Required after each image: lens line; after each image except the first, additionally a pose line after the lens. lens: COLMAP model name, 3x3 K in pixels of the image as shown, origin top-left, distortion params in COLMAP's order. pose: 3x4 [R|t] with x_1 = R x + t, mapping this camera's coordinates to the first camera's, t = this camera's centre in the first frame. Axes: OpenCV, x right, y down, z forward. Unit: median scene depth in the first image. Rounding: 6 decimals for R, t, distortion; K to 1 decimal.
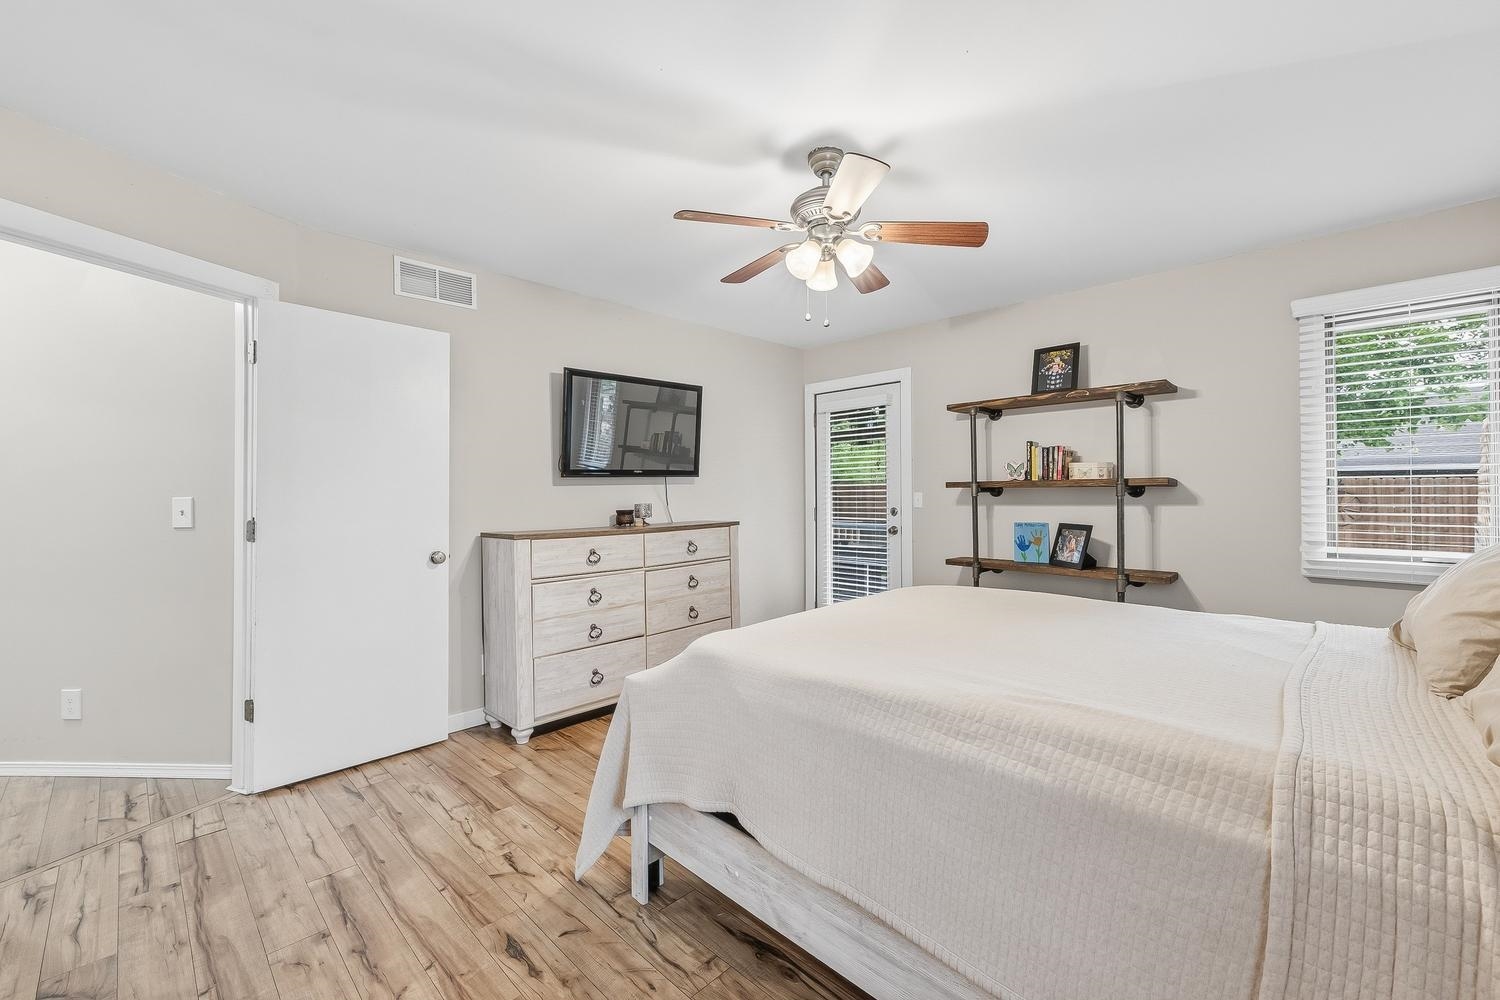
lens RADIAL K [[613.9, 0, 736.8], [0, 613.9, 493.9], [0, 0, 1]] dist [0.004663, -0.000335]
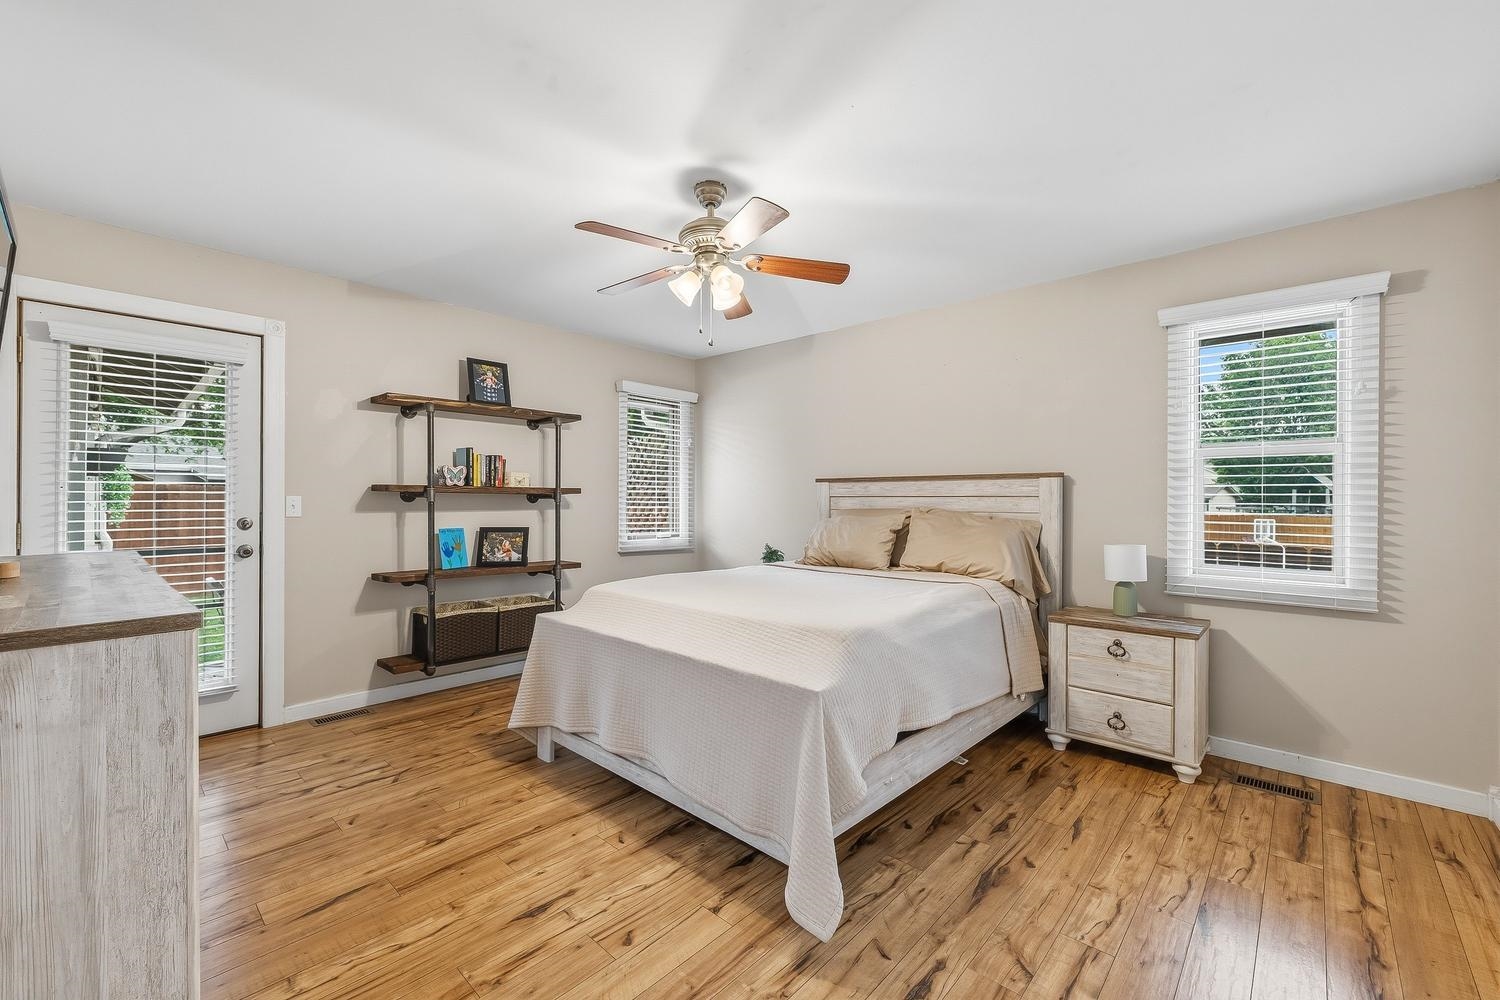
lens RADIAL K [[635.8, 0, 747.2], [0, 635.8, 506.1], [0, 0, 1]] dist [0.007918, 0.000467]
pose [[-0.056811, -0.005353, 0.998371, -0.611004], [-0.004797, 0.999976, 0.005089, 0.003331], [-0.998373, -0.004500, -0.056836, 0.617898]]
